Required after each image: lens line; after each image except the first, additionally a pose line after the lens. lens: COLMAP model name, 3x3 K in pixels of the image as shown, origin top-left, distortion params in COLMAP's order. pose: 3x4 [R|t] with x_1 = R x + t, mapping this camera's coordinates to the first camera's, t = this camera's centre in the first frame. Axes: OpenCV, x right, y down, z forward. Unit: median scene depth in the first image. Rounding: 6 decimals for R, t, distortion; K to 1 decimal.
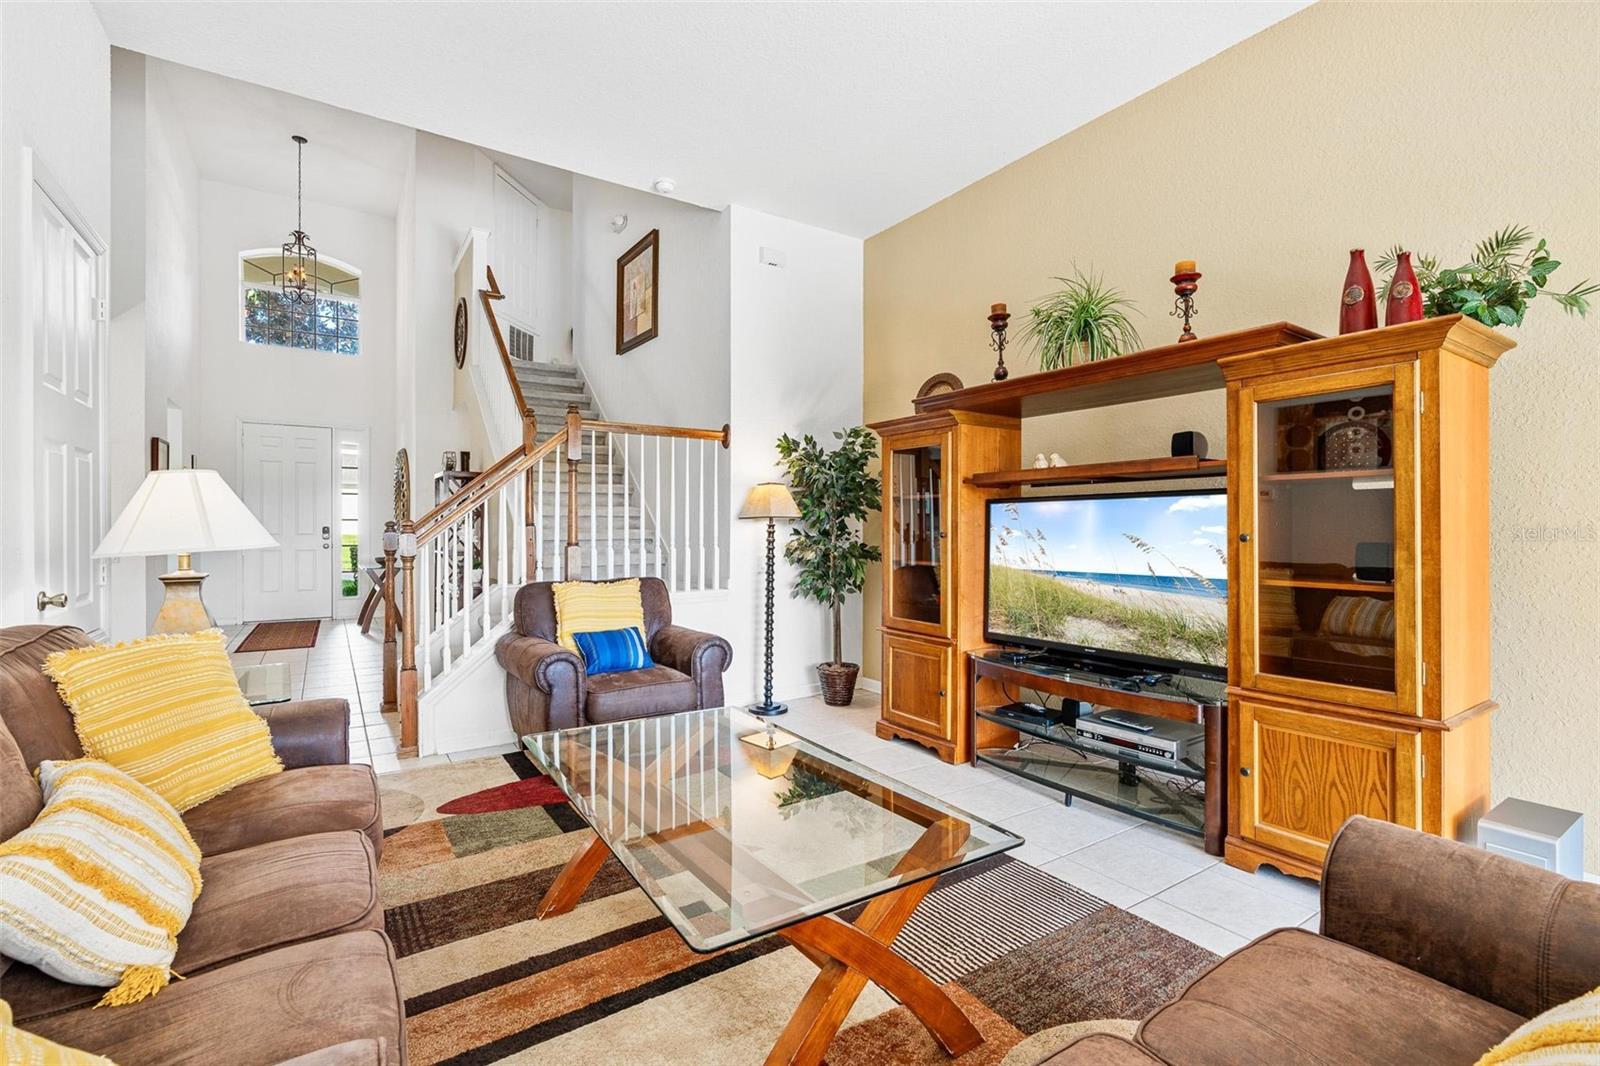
lens RADIAL K [[724.6, 0, 796.8], [0, 724.6, 526.2], [0, 0, 1]] dist [-0.003526, 0.000049]
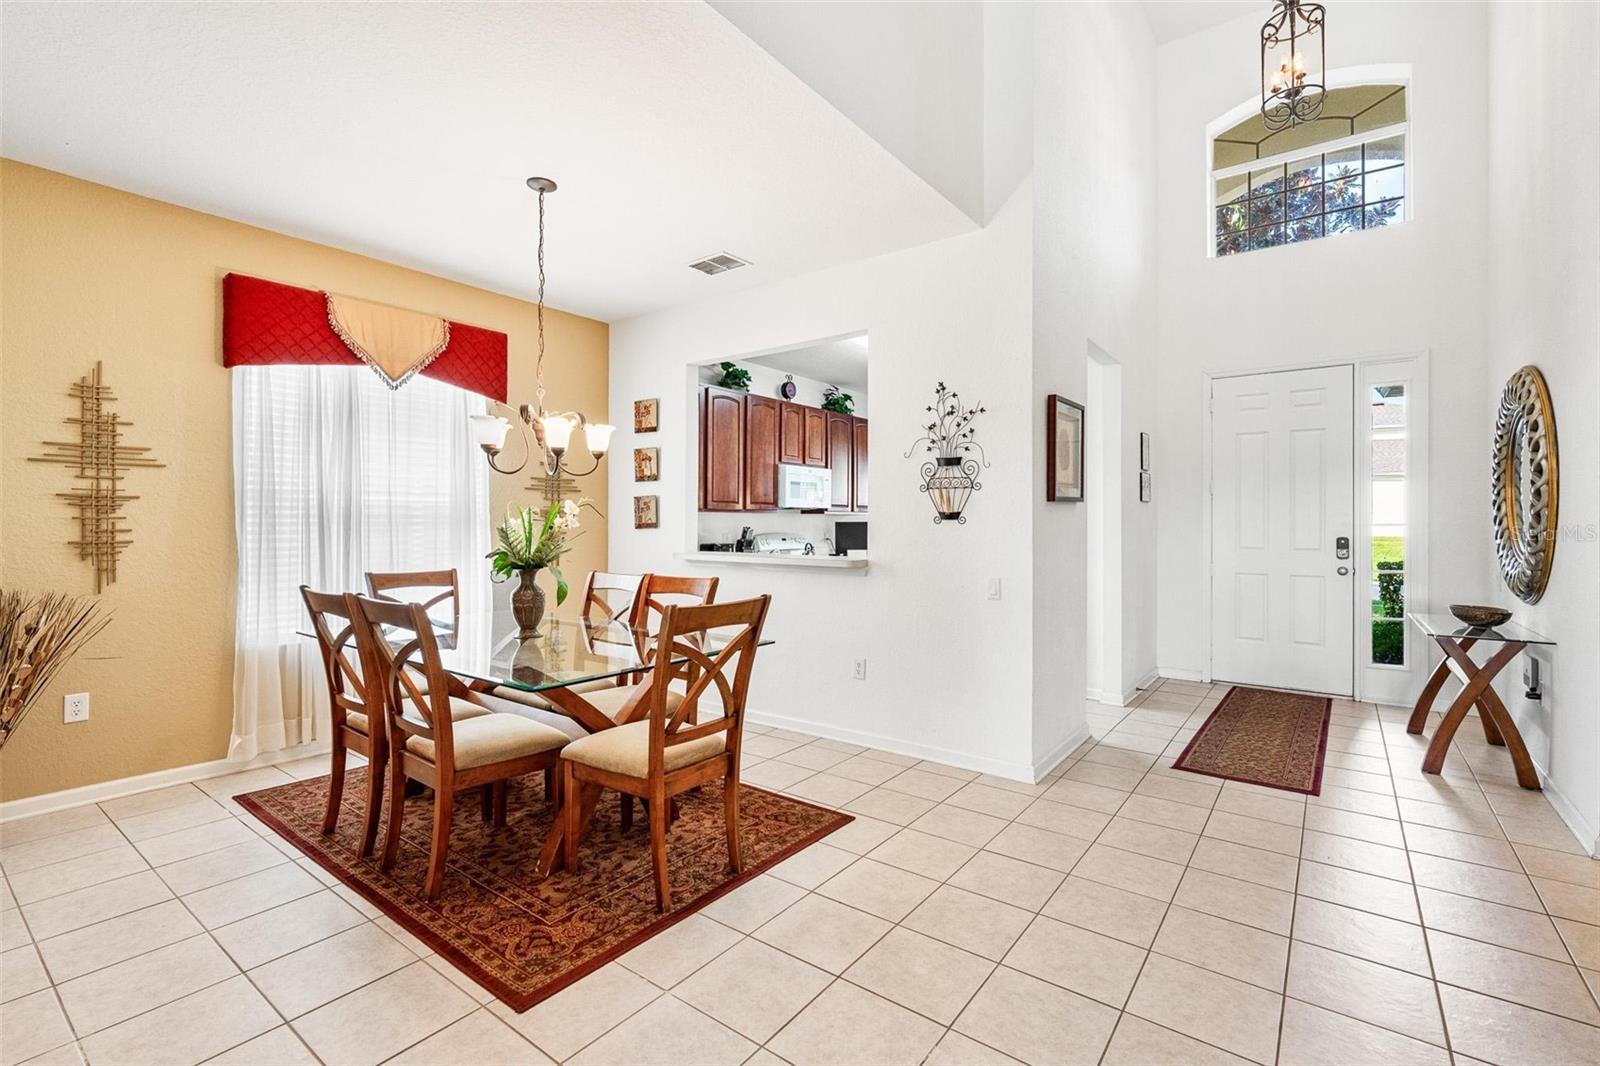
lens RADIAL K [[721.9, 0, 794.6], [0, 721.9, 518.4], [0, 0, 1]] dist [-0.002141, 0.000116]
pose [[0.333463, -0.005409, -0.942748, -0.552862], [-0.002035, 0.999977, -0.006457, -0.020811], [0.942761, 0.004071, 0.333444, 0.859333]]
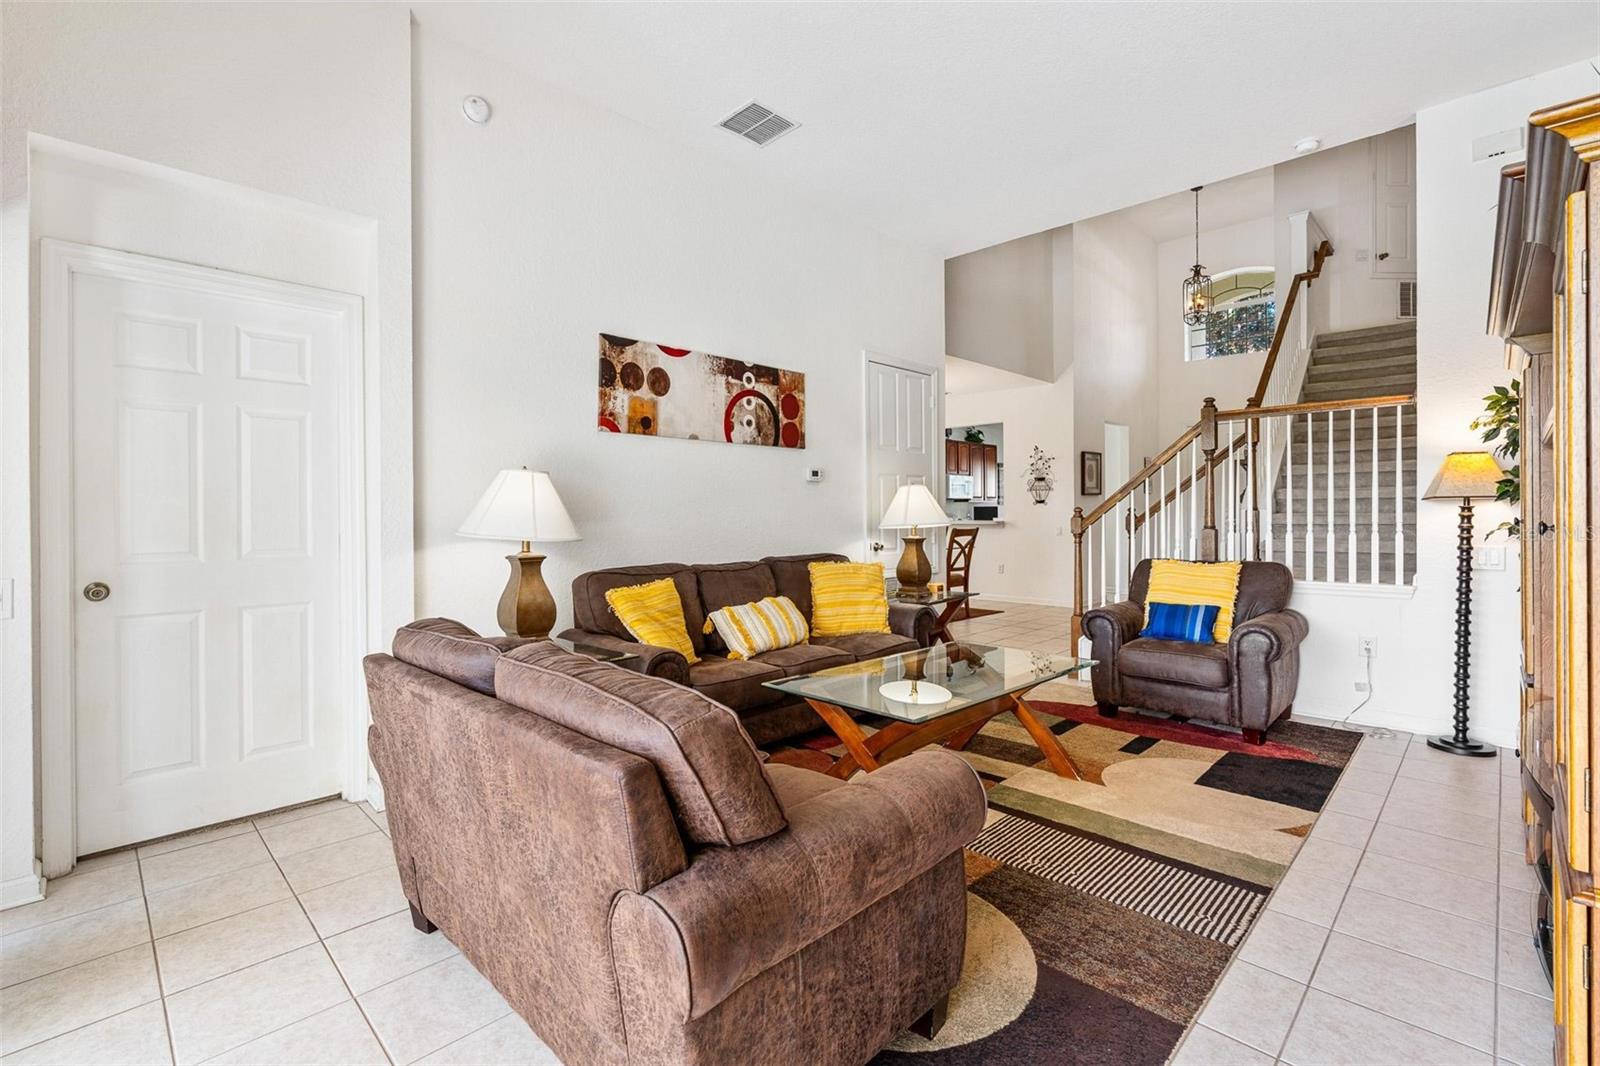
lens RADIAL K [[721.9, 0, 794.6], [0, 721.9, 518.4], [0, 0, 1]] dist [-0.002141, 0.000116]
pose [[0.207890, 0.005292, -0.978138, 0.632384], [0.005640, 0.999962, 0.006609, 0.001334], [0.978136, -0.006890, 0.207852, 0.168563]]
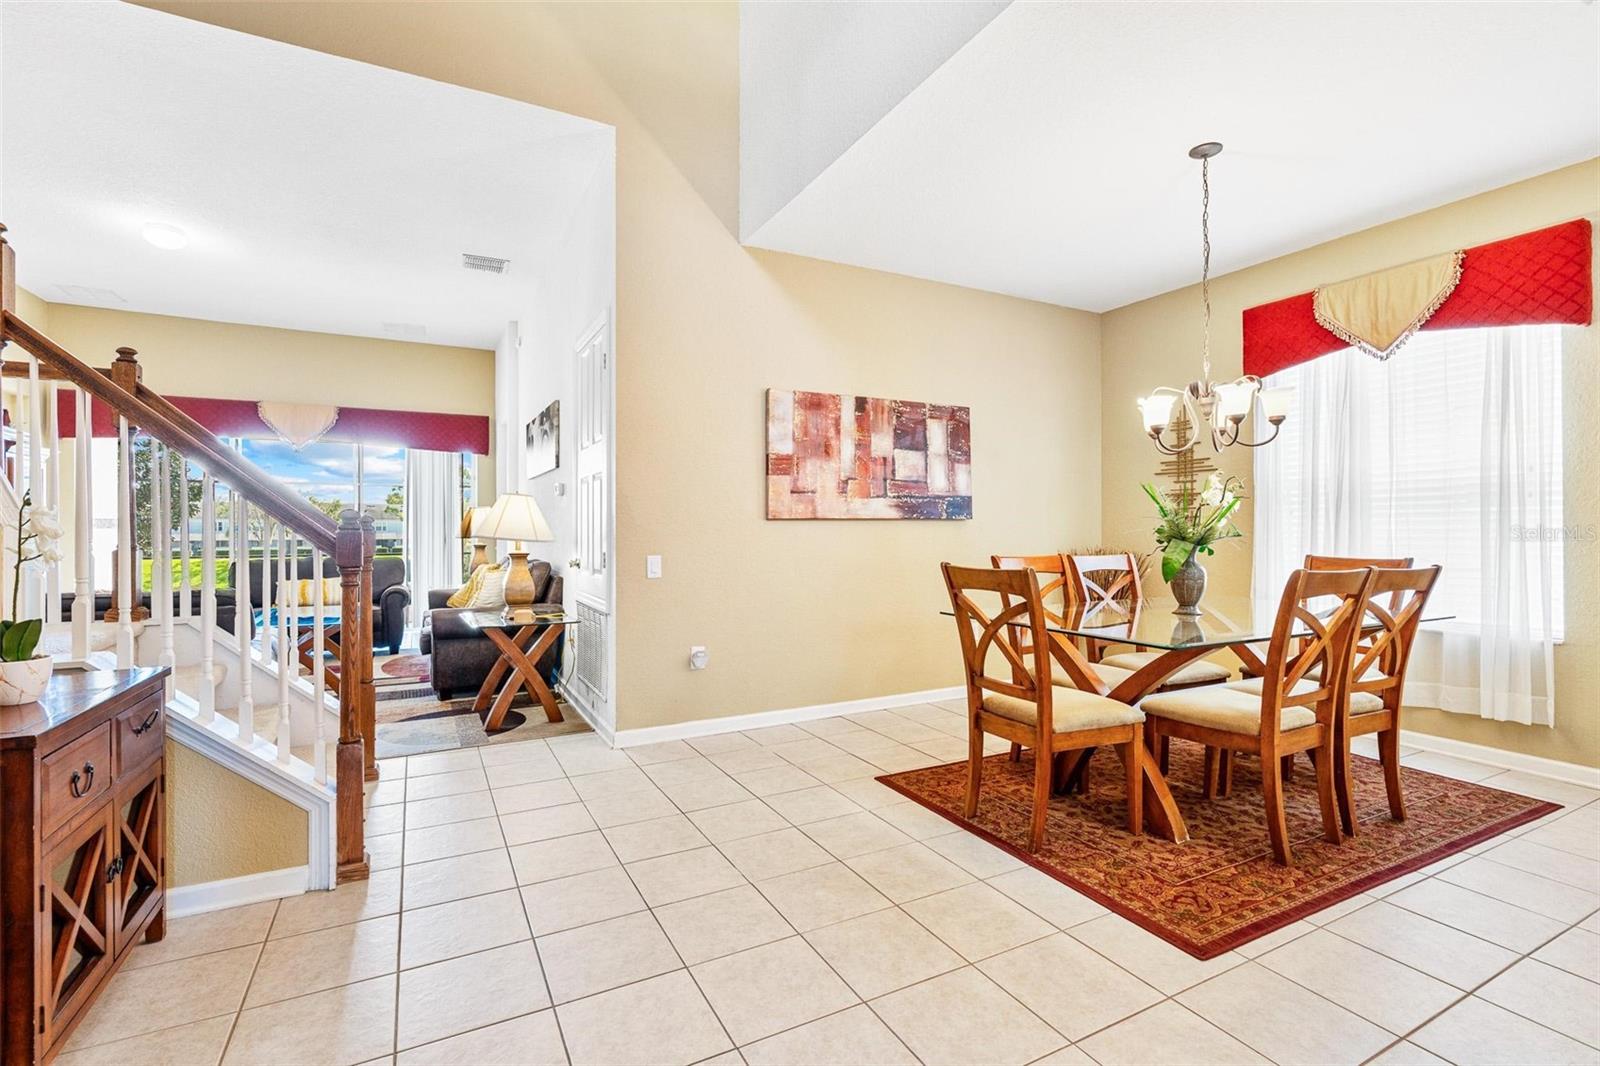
lens RADIAL K [[724.6, 0, 796.8], [0, 724.6, 526.2], [0, 0, 1]] dist [-0.003526, 0.000049]
pose [[-0.995412, 0.001193, 0.095671, -1.019670], [0.000648, 0.999983, -0.005725, 0.010674], [-0.095676, -0.005637, -0.995397, 1.643491]]
